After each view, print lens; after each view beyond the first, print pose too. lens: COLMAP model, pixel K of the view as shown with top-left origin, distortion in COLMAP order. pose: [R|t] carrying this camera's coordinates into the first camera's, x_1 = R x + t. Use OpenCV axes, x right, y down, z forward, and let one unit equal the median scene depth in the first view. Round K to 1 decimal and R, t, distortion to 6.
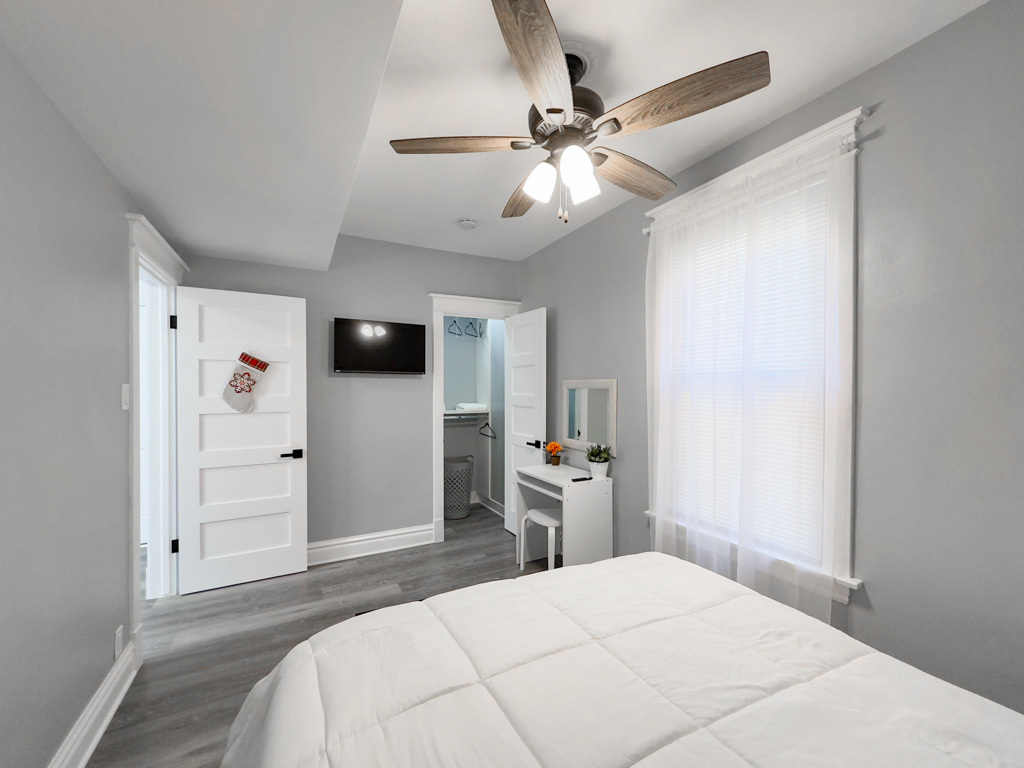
lens RADIAL K [[410.9, 0, 511.1], [0, 410.9, 387.4], [0, 0, 1]] dist [-0.002581, 0.000275]
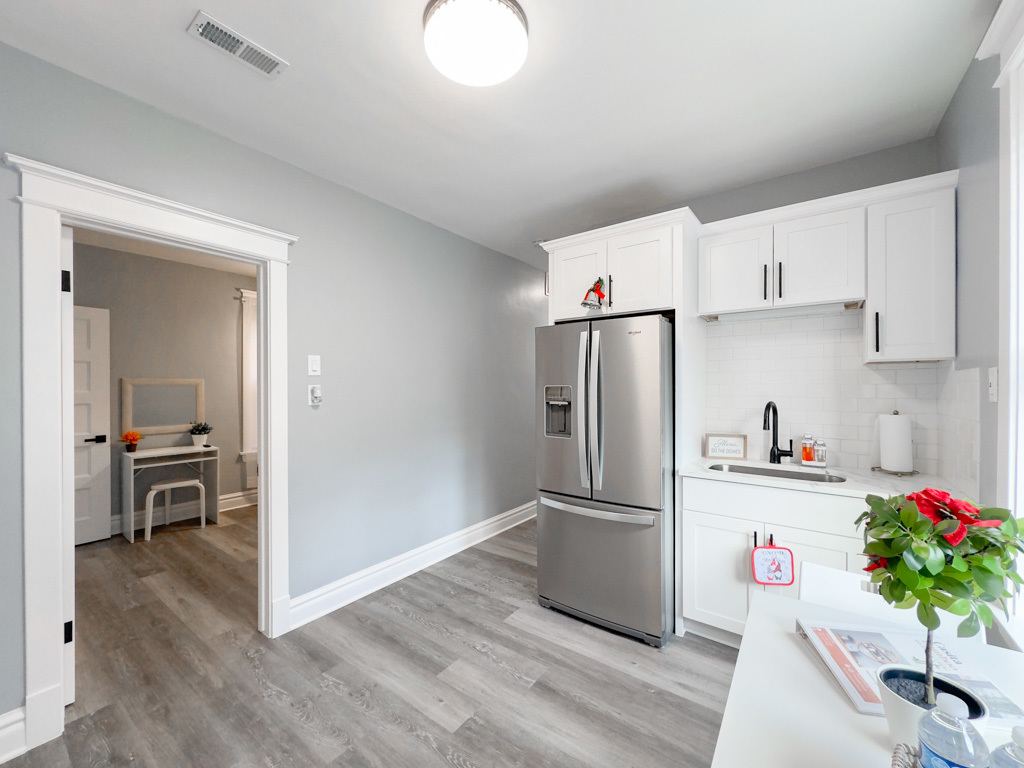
lens RADIAL K [[410.9, 0, 509.7], [0, 410.9, 385.3], [0, 0, 1]] dist [-0.002581, 0.000275]
pose [[-0.442650, 0.022491, 0.896412, -1.560589], [0.010037, 0.999747, -0.020127, 0.044136], [-0.896638, 0.000088, -0.442764, 0.642013]]
